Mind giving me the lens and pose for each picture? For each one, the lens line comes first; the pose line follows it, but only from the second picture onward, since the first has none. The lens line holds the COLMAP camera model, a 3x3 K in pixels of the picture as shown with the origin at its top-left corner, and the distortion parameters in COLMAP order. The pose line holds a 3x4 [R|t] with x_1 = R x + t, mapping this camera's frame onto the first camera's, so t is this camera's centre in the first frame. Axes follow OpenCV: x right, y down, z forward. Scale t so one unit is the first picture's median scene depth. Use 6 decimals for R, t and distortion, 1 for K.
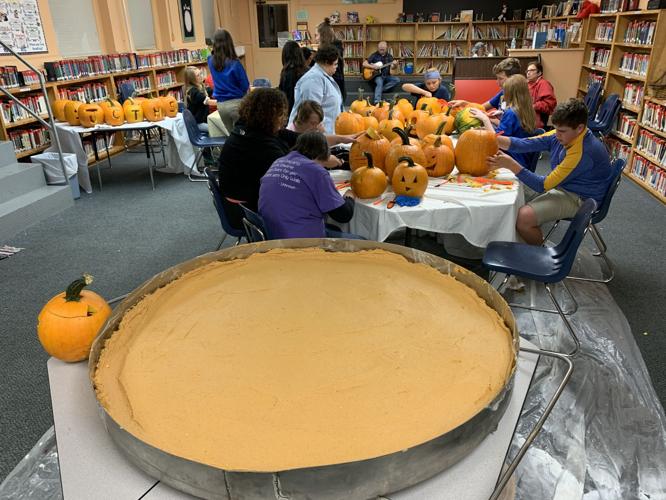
lens RADIAL K [[522.1, 0, 336.3], [0, 522.1, 250.8], [0, 0, 1]] dist [0.009513, -0.001237]
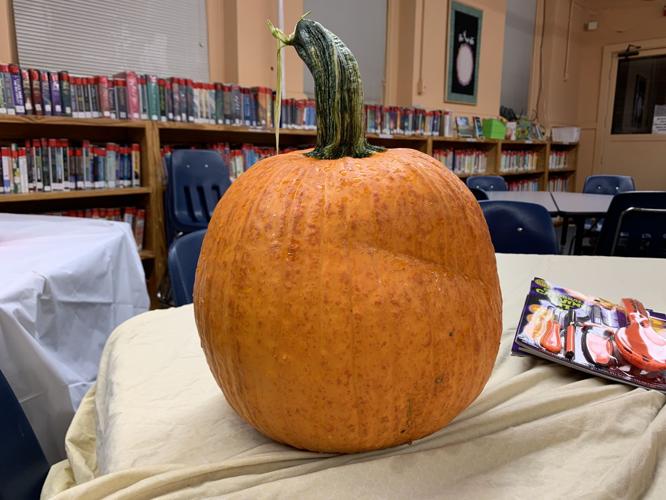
lens RADIAL K [[522.1, 0, 334.9], [0, 522.1, 248.8], [0, 0, 1]] dist [0.009513, -0.001237]
pose [[0.821036, 0.125245, -0.556969, -0.083138], [-0.243487, 0.959272, -0.143217, -0.165344], [0.516347, 0.253200, 0.818092, 0.566138]]
